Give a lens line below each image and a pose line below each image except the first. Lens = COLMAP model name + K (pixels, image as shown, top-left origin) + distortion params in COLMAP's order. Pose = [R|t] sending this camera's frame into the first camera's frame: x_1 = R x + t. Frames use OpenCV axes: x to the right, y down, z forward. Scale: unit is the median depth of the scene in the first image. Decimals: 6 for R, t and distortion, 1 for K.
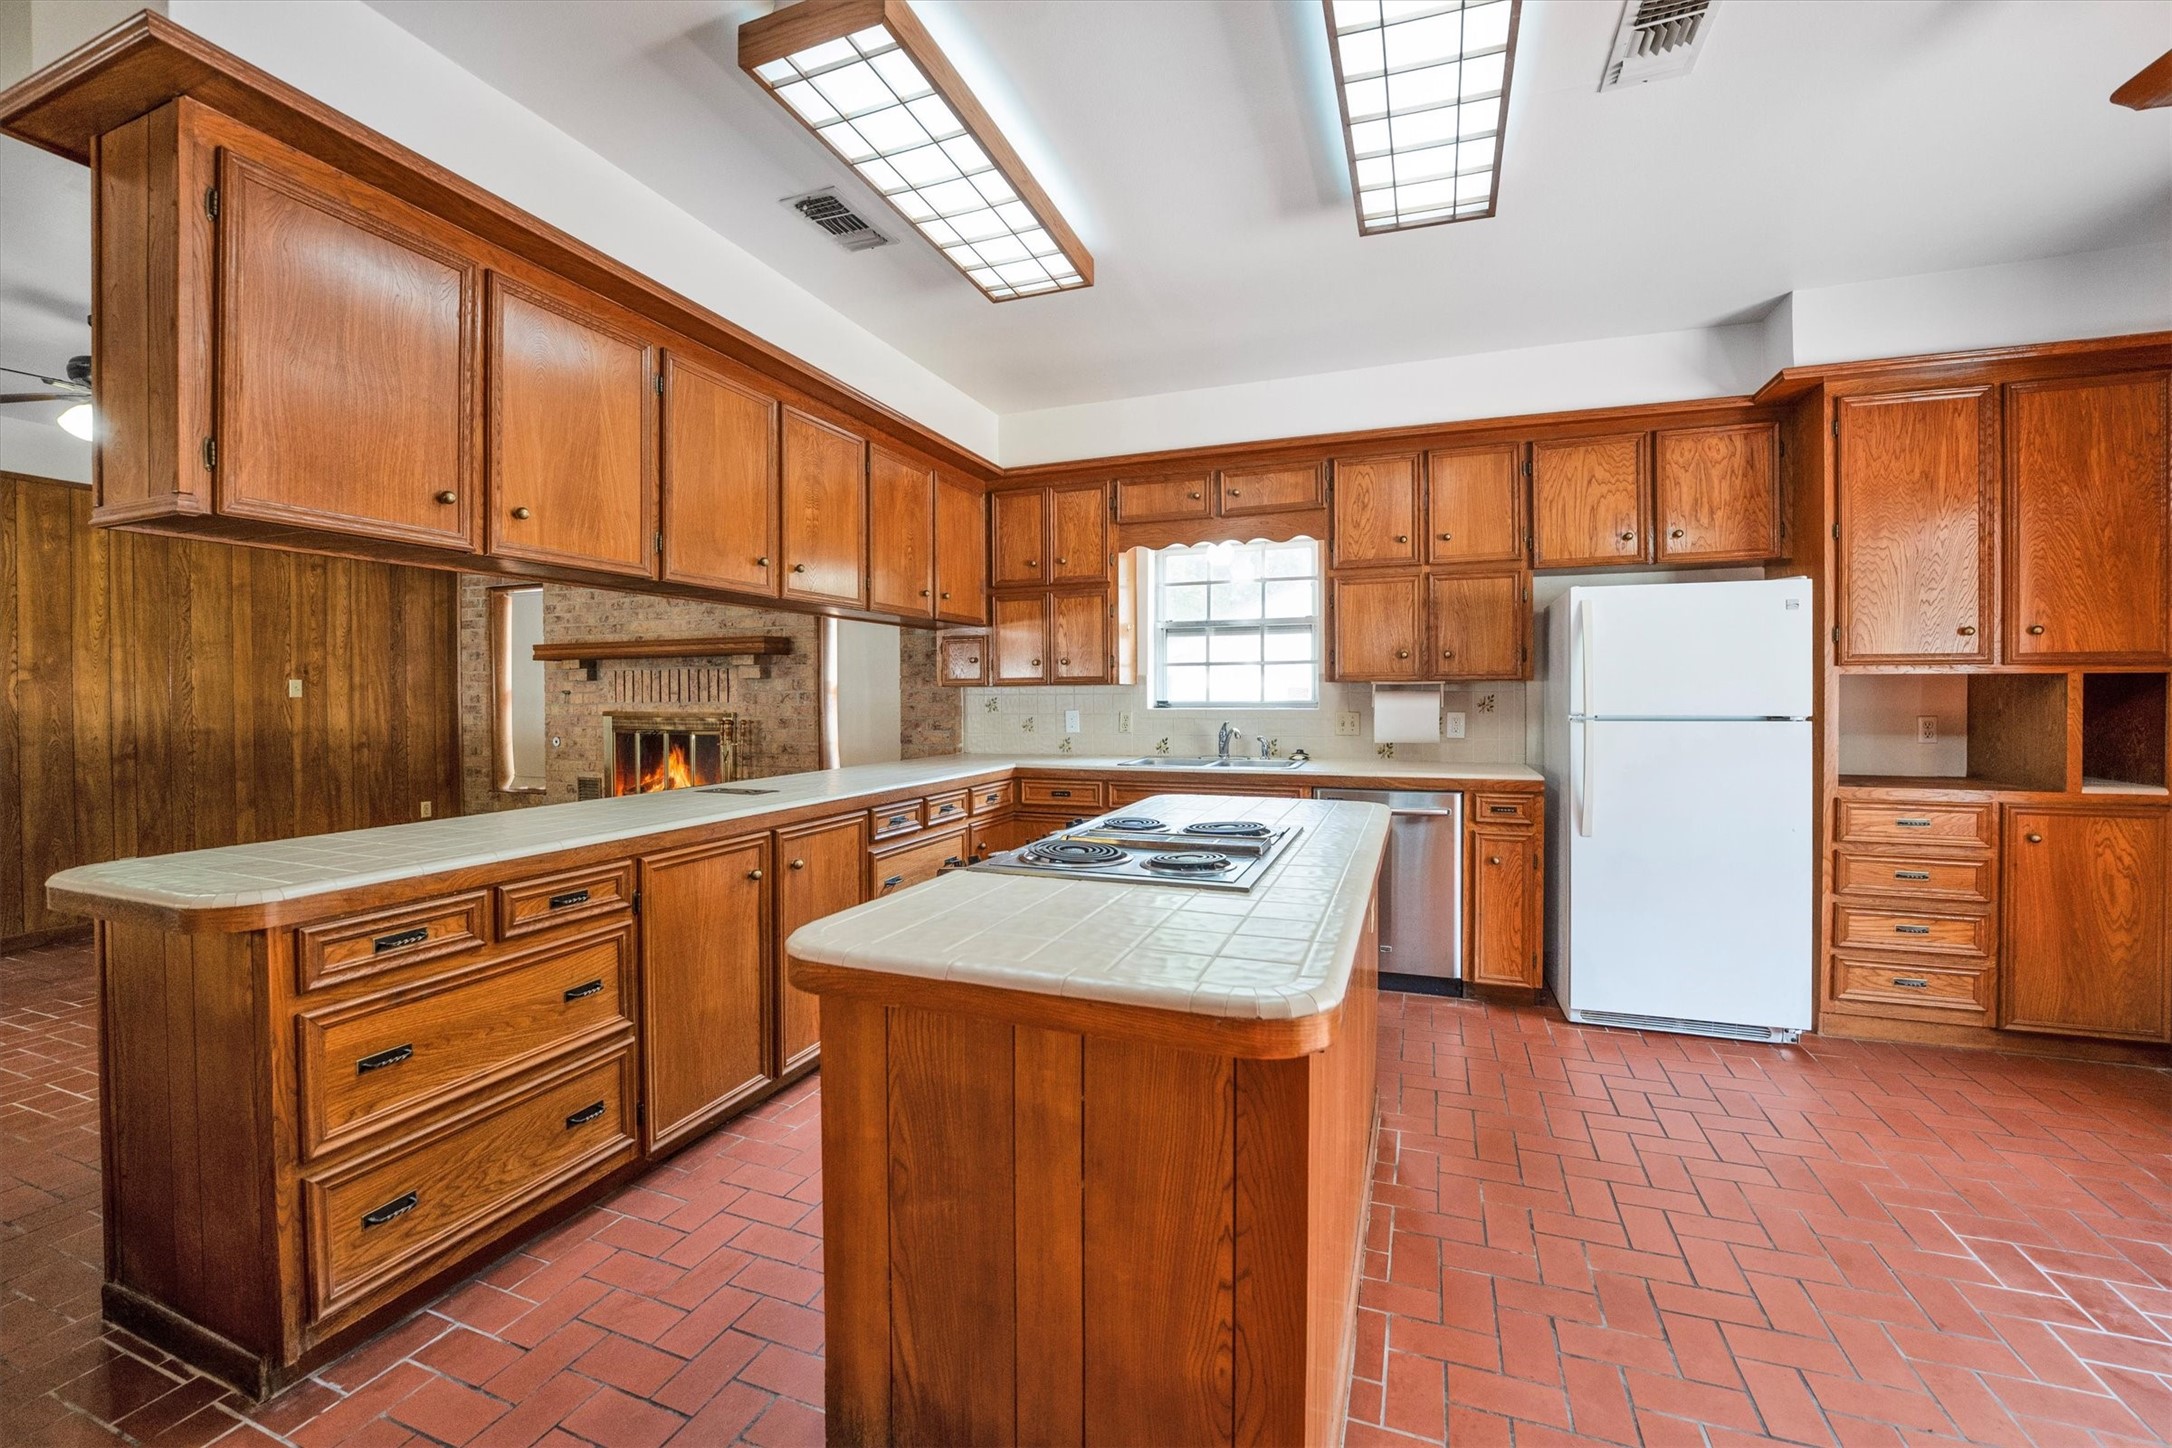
lens RADIAL K [[885.2, 0, 1076.8], [0, 885.2, 702.0], [0, 0, 1]] dist [-0.023096, 0.000752]
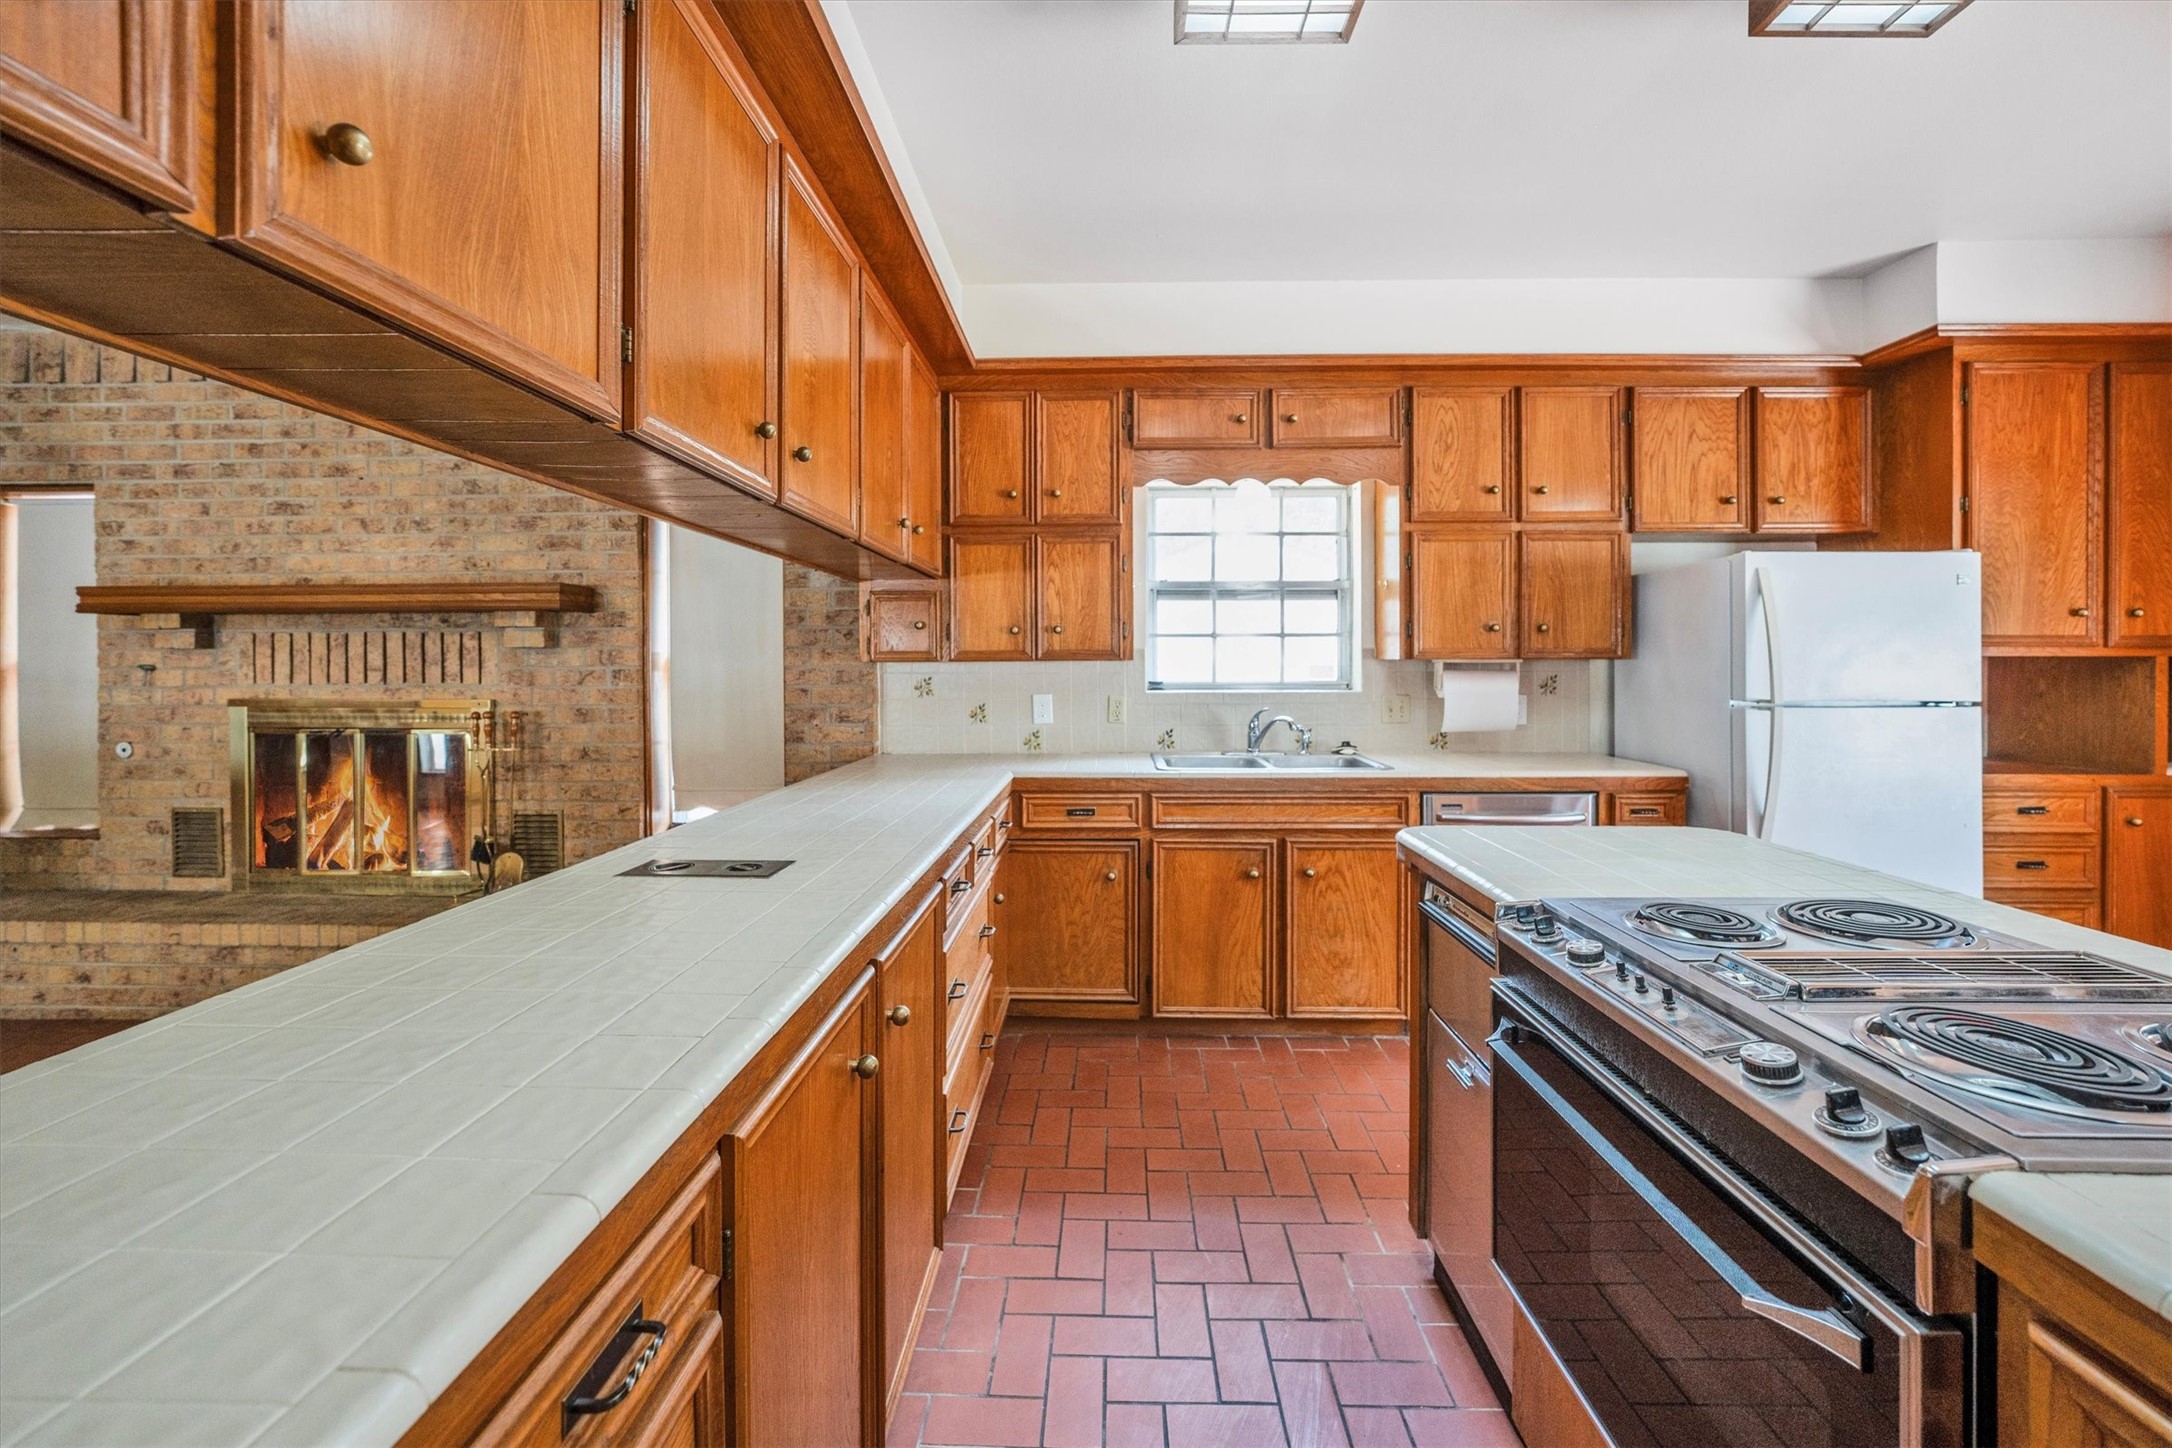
lens RADIAL K [[884.3, 0, 1088.9], [0, 884.3, 667.5], [0, 0, 1]] dist [-0.014383, 0.002898]
pose [[0.941454, 0.001021, 0.337141, -0.245310], [0.000670, 0.999988, -0.004898, -0.010675], [-0.337142, 0.004837, 0.941441, 0.306910]]
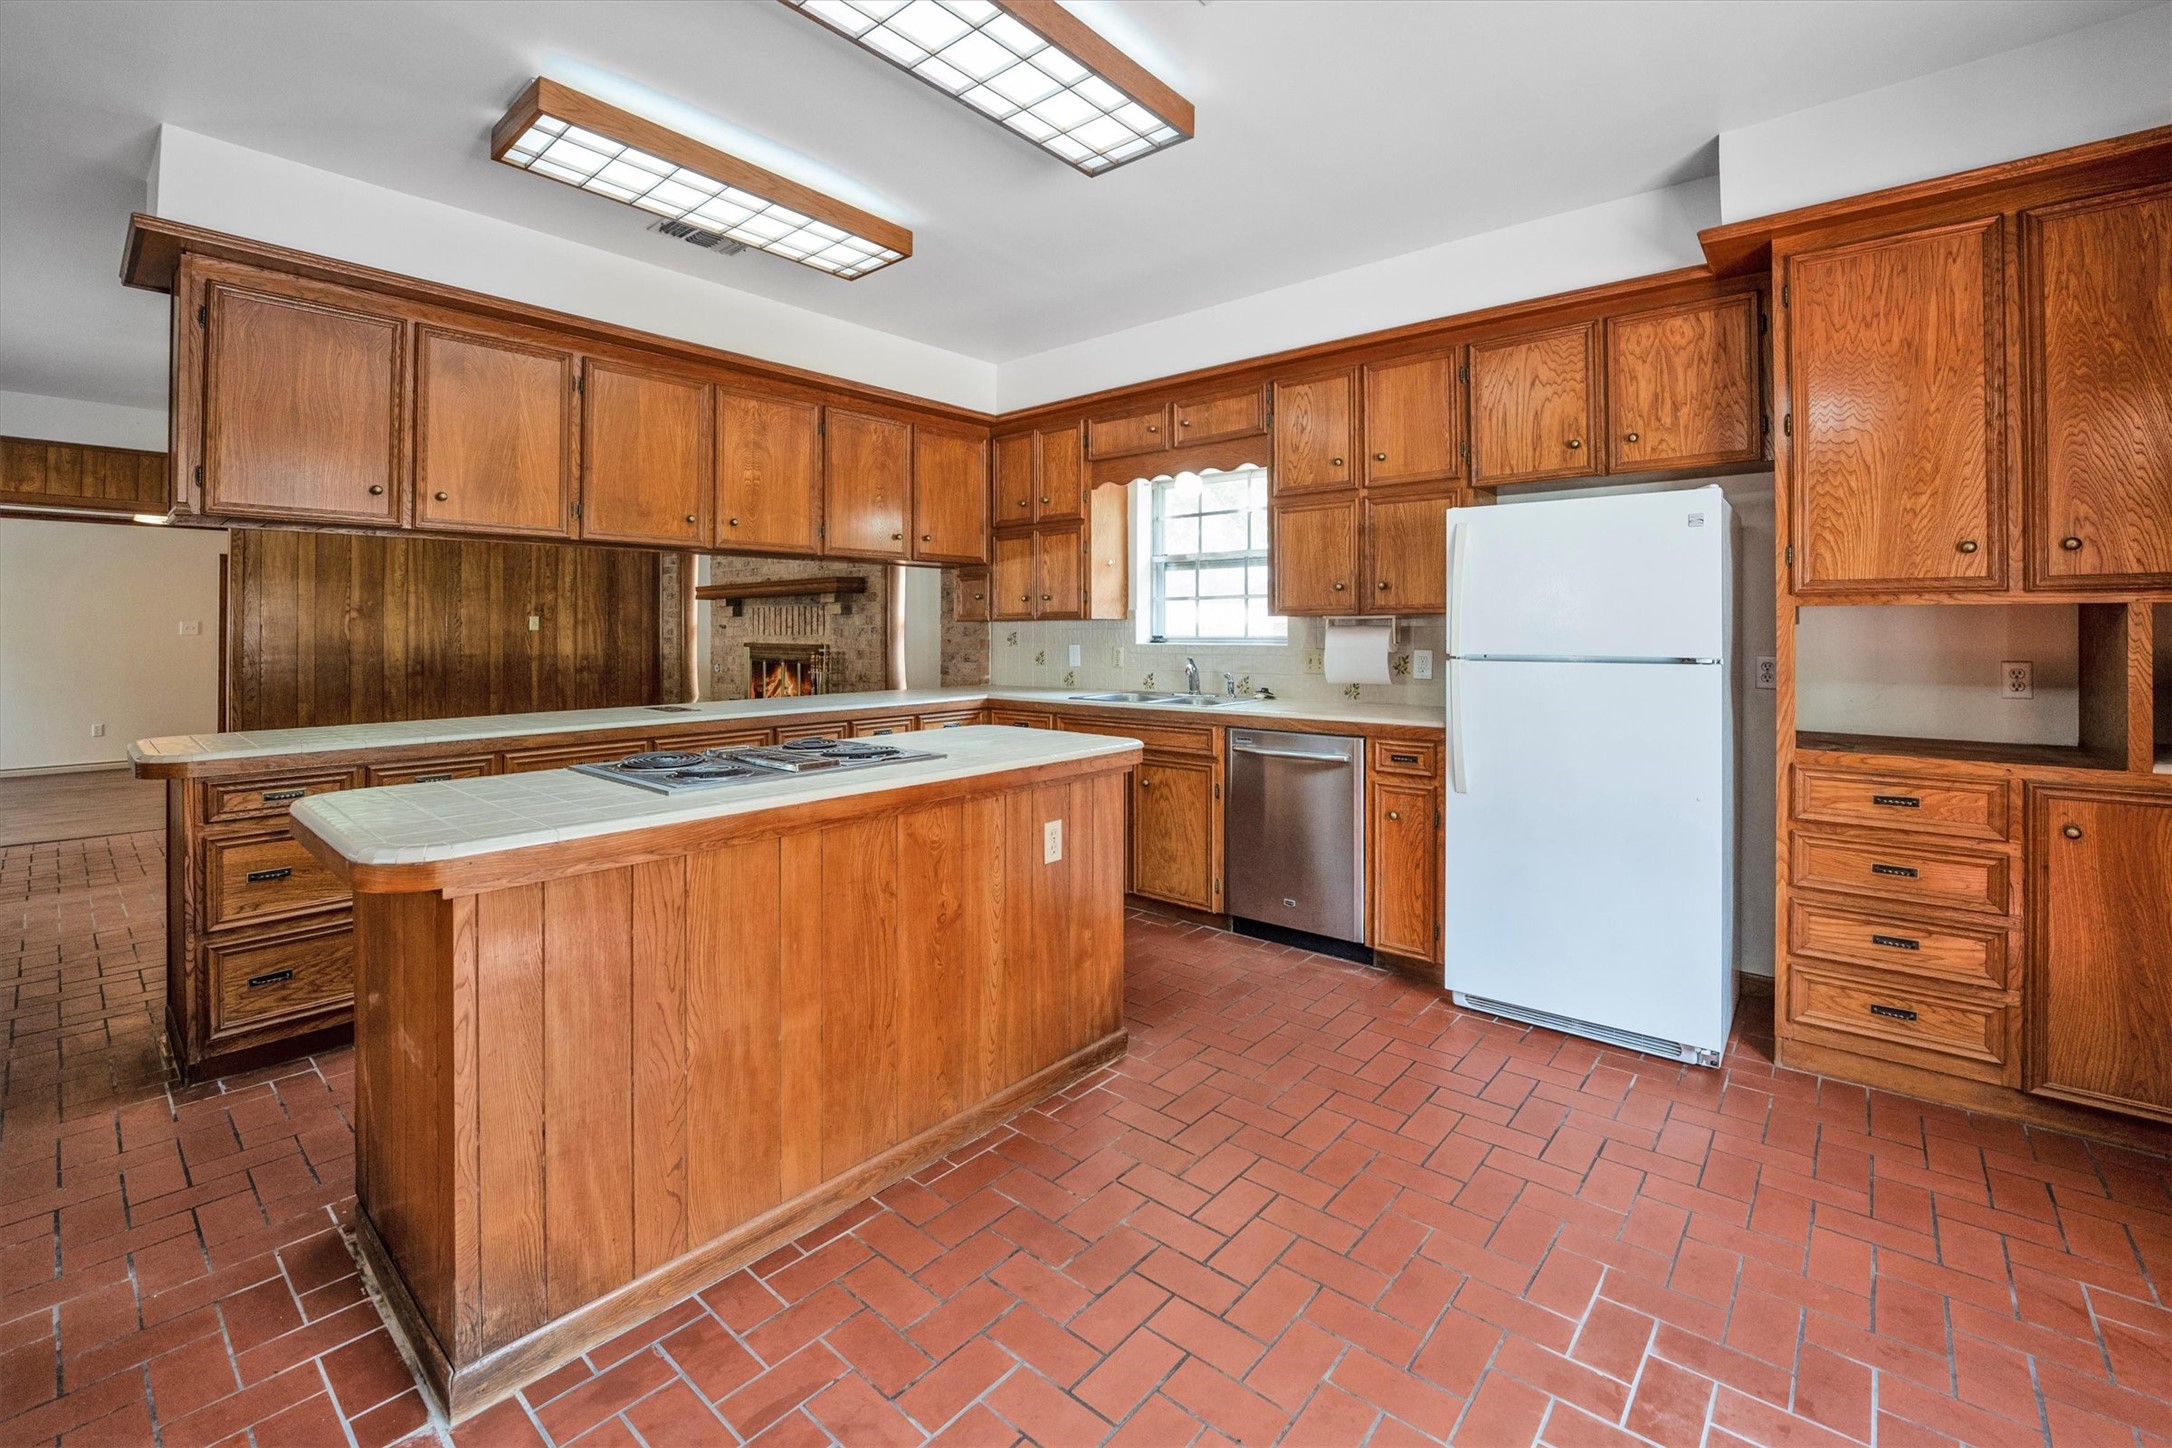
lens RADIAL K [[917.9, 0, 1069.8], [0, 917.9, 621.3], [0, 0, 1]] dist [-0.019858, -0.000245]
pose [[0.939496, -0.001157, -0.342558, 0.388917], [-0.004091, 0.999885, -0.014597, -0.002553], [0.342535, 0.015115, 0.939383, 0.005043]]
